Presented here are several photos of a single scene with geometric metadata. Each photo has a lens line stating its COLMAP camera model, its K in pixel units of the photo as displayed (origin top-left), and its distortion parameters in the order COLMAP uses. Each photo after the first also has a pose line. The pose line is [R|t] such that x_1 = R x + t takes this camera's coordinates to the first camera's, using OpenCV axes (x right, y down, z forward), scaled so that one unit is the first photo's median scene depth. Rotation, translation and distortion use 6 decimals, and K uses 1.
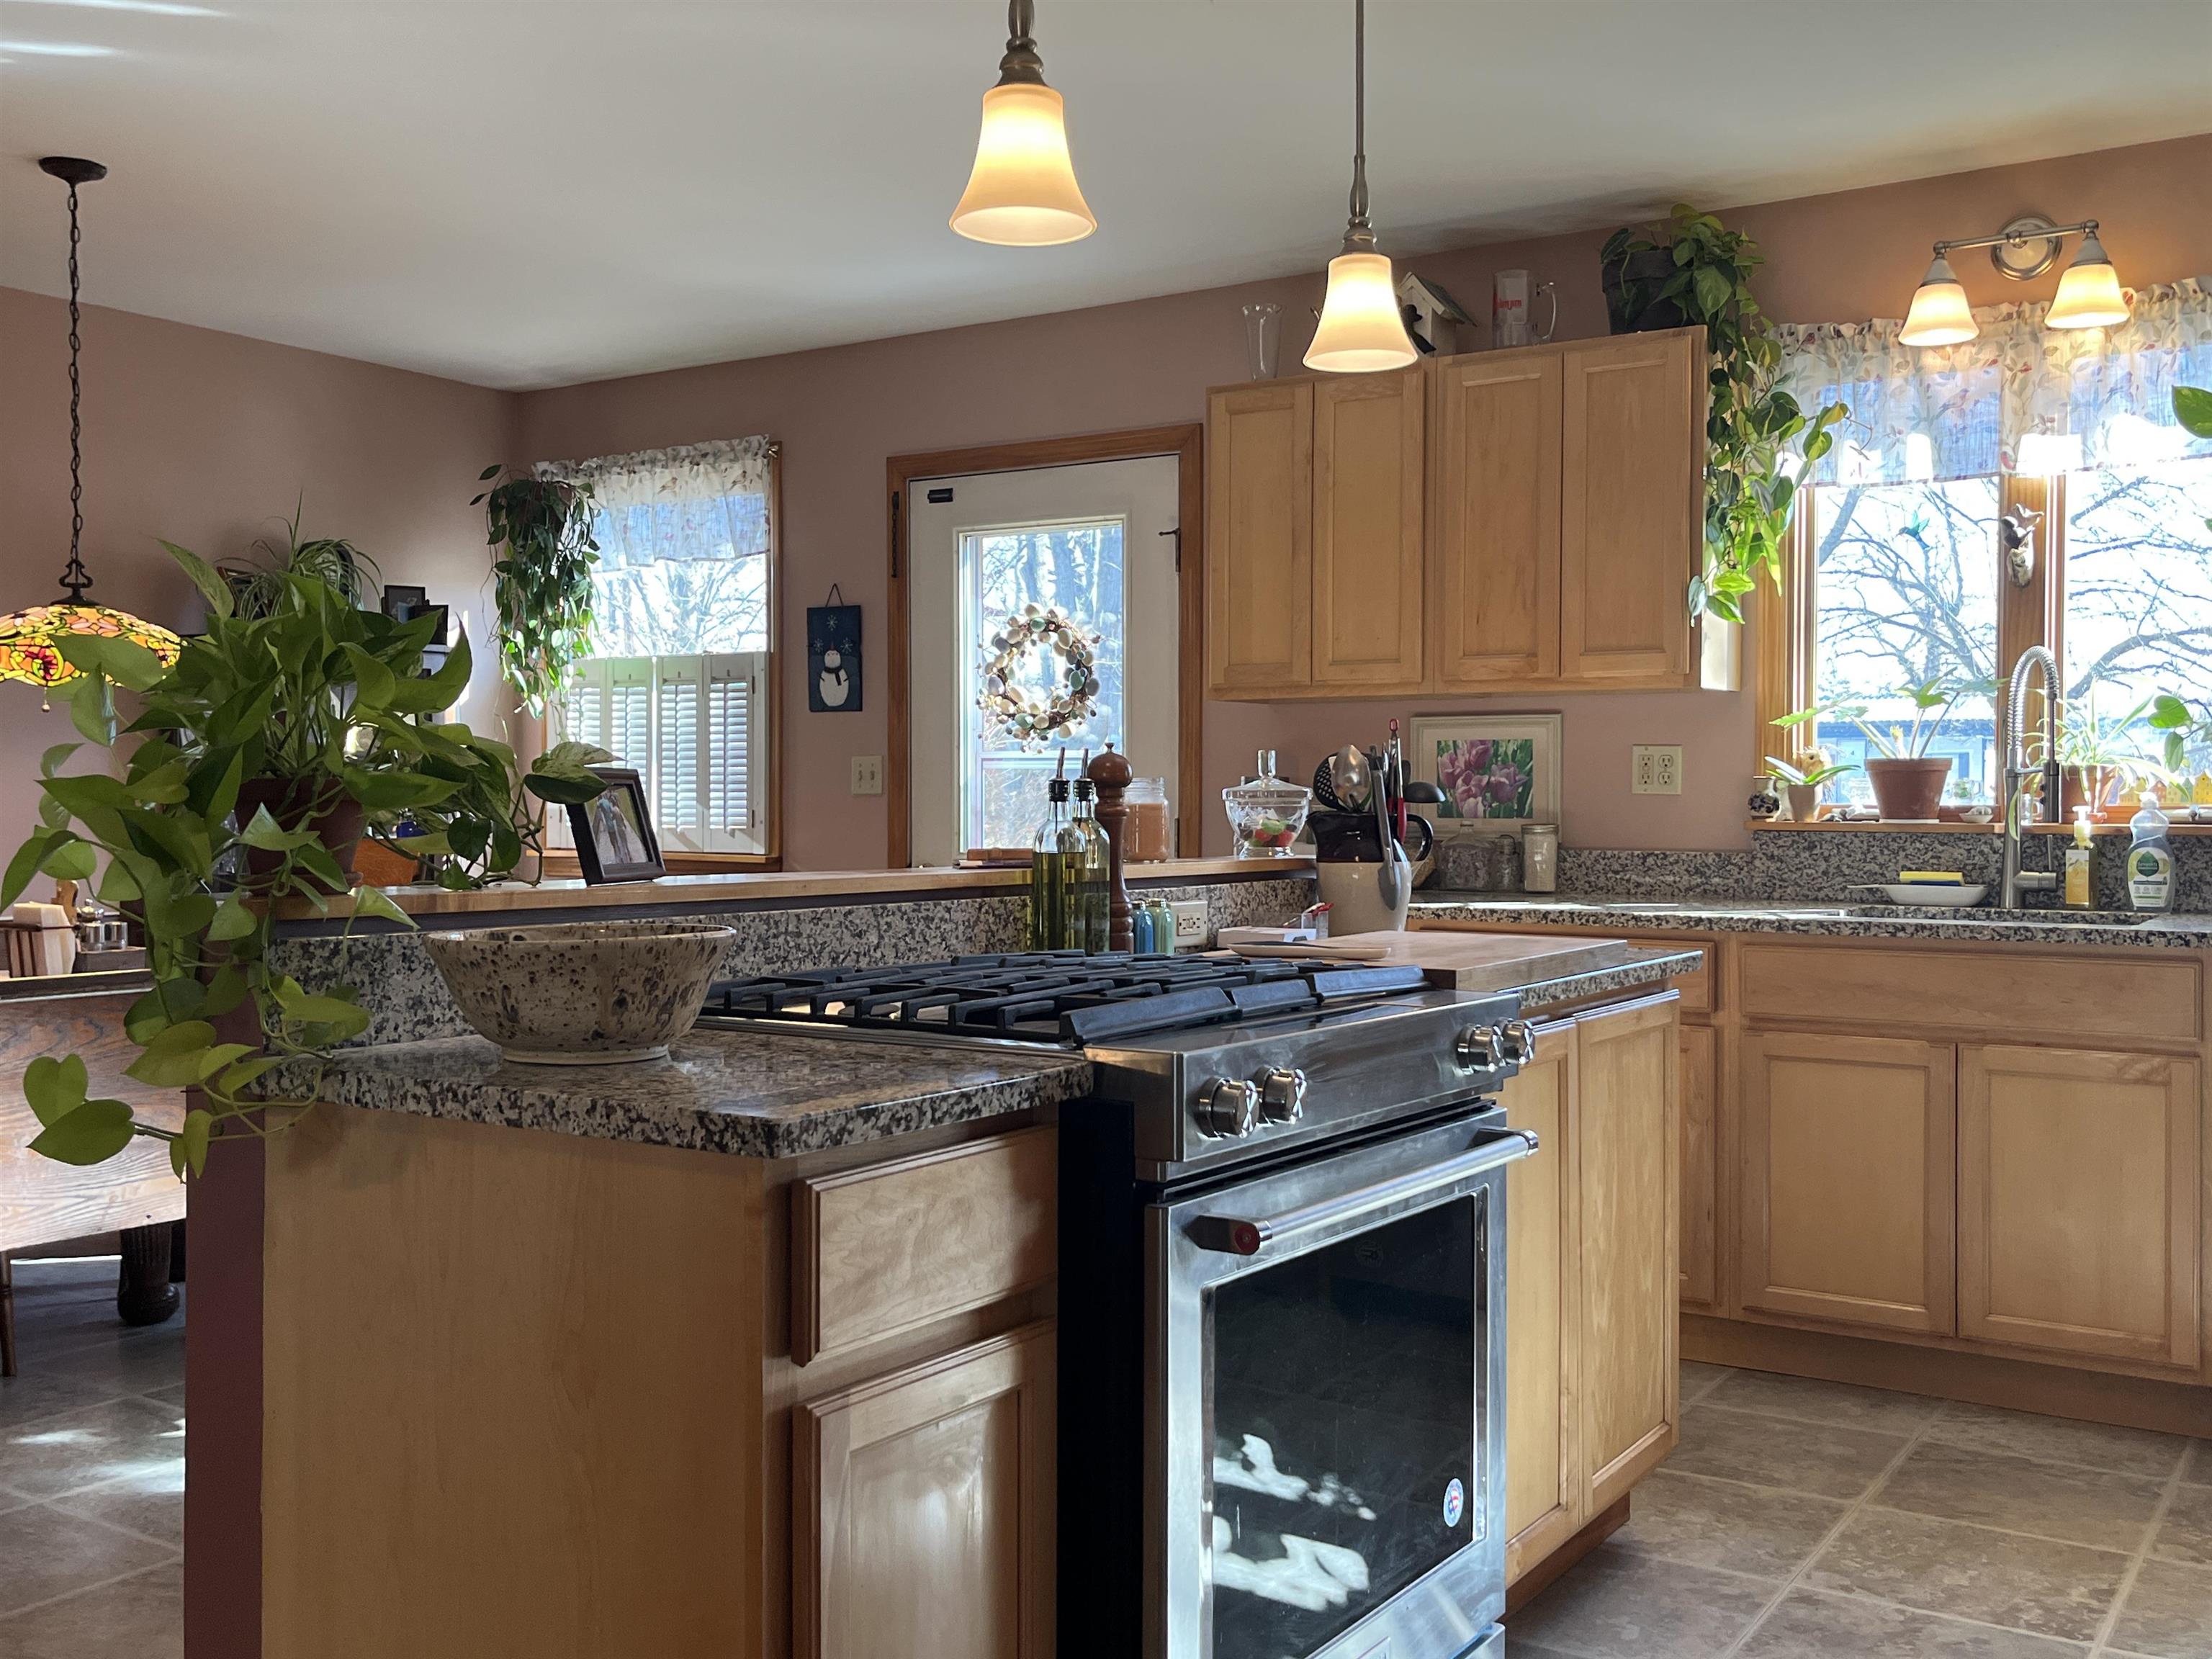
lens RADIAL K [[2088.6, 0, 1111.9], [0, 2088.6, 837.3], [0, 0, 1]] dist [0.090237, 0.000000]
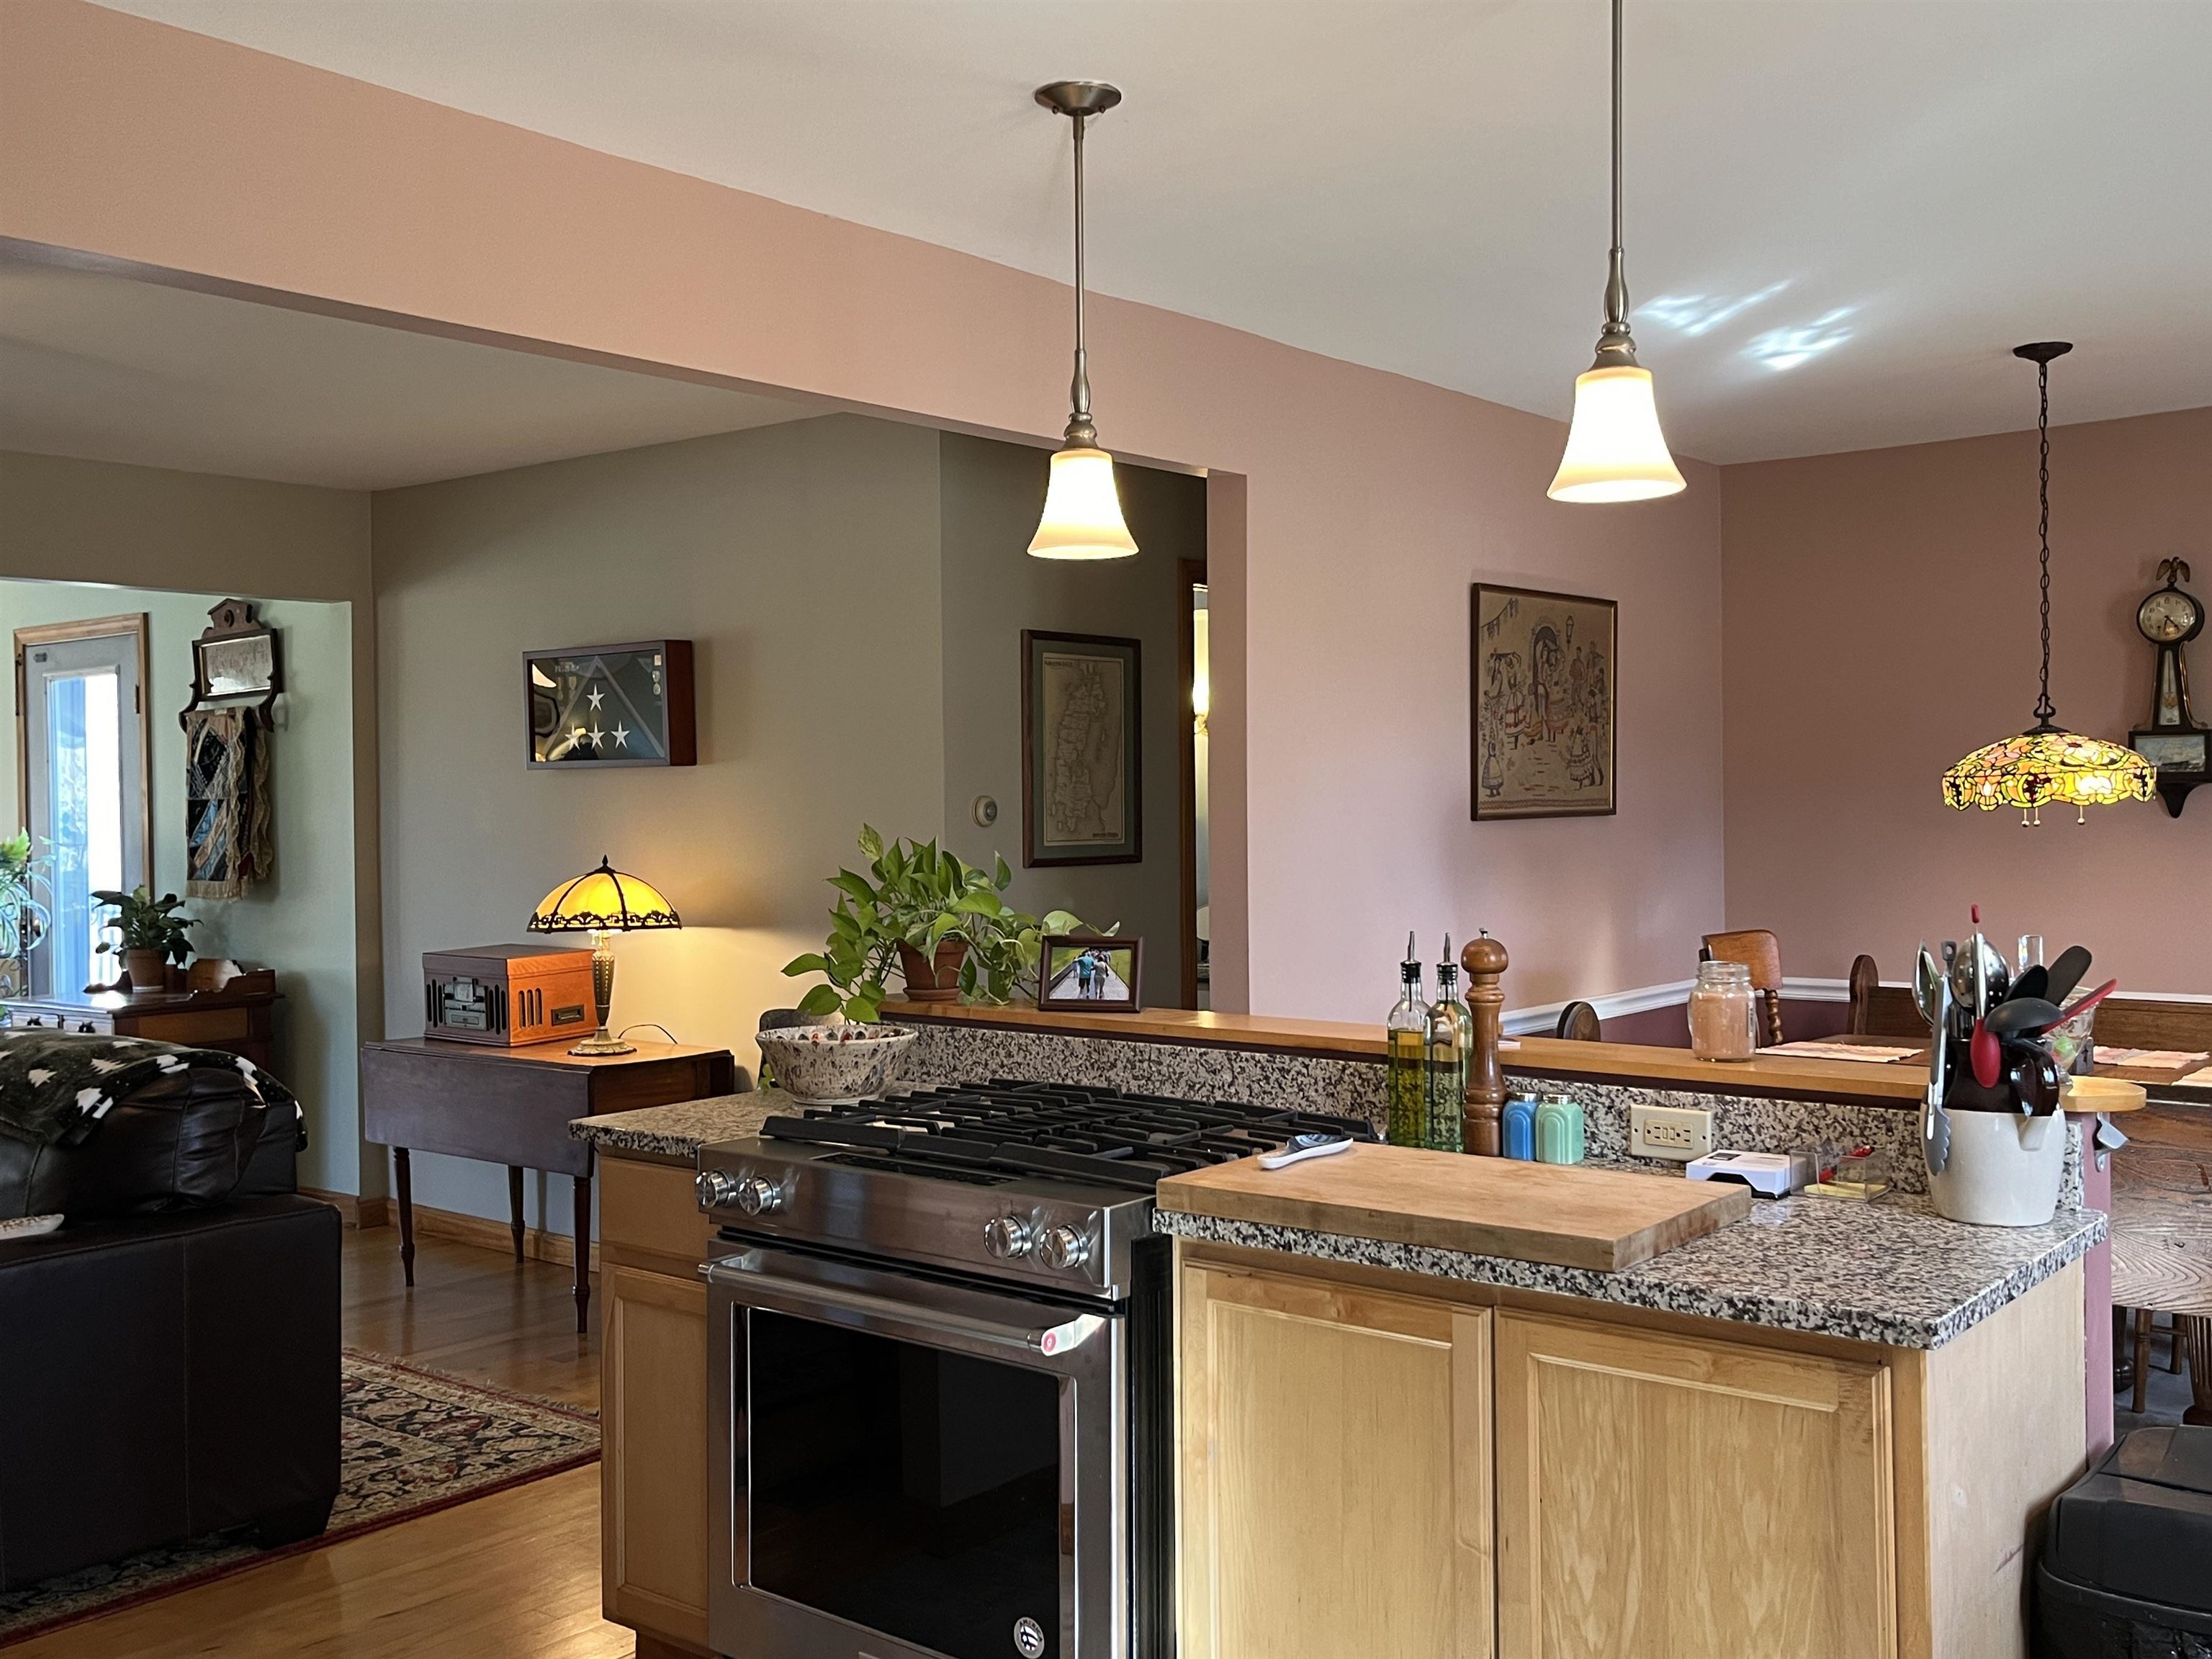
lens RADIAL K [[2088.6, 0, 1111.2], [0, 2088.6, 823.5], [0, 0, 1]] dist [0.090237, 0.000000]
pose [[-0.118527, 0.011145, -0.992888, 1.106261], [-0.003492, 0.999926, 0.011641, -0.115545], [0.992945, 0.004847, -0.118479, 1.026693]]
